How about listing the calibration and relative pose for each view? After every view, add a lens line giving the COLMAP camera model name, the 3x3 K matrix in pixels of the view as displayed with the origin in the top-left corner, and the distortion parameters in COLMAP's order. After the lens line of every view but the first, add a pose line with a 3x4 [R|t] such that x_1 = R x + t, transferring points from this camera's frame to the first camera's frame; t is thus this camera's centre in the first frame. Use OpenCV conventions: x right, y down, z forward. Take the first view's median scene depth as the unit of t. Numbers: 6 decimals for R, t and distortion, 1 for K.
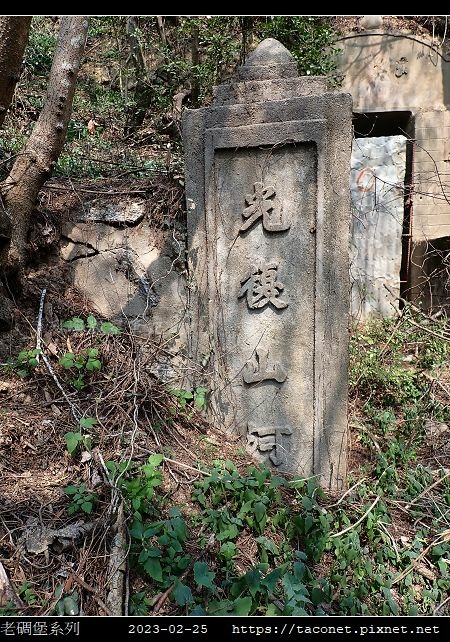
lens RADIAL K [[432.9, 0, 225.0], [0, 432.9, 321.0], [0, 0, 1]] dist [-0.011834, -0.005745]
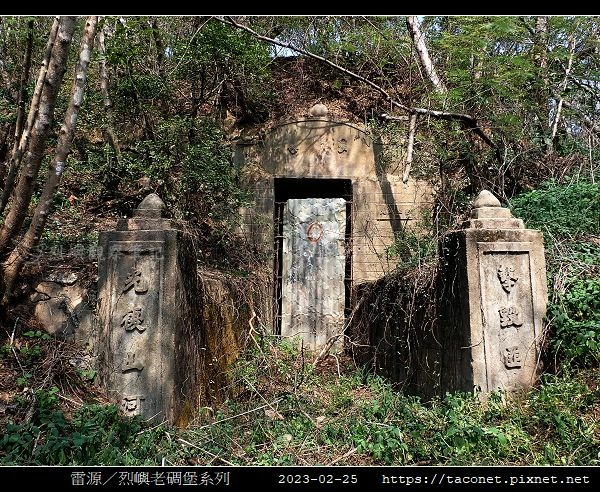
lens RADIAL K [[522.0, 0, 300.0], [0, 522.0, 246.0], [0, 0, 1]] dist [-0.006468, -0.014043]
pose [[0.995882, 0.040822, 0.080943, 0.180028], [-0.022271, 0.975682, -0.218055, 0.027142], [-0.087876, 0.215355, 0.972574, -0.408081]]
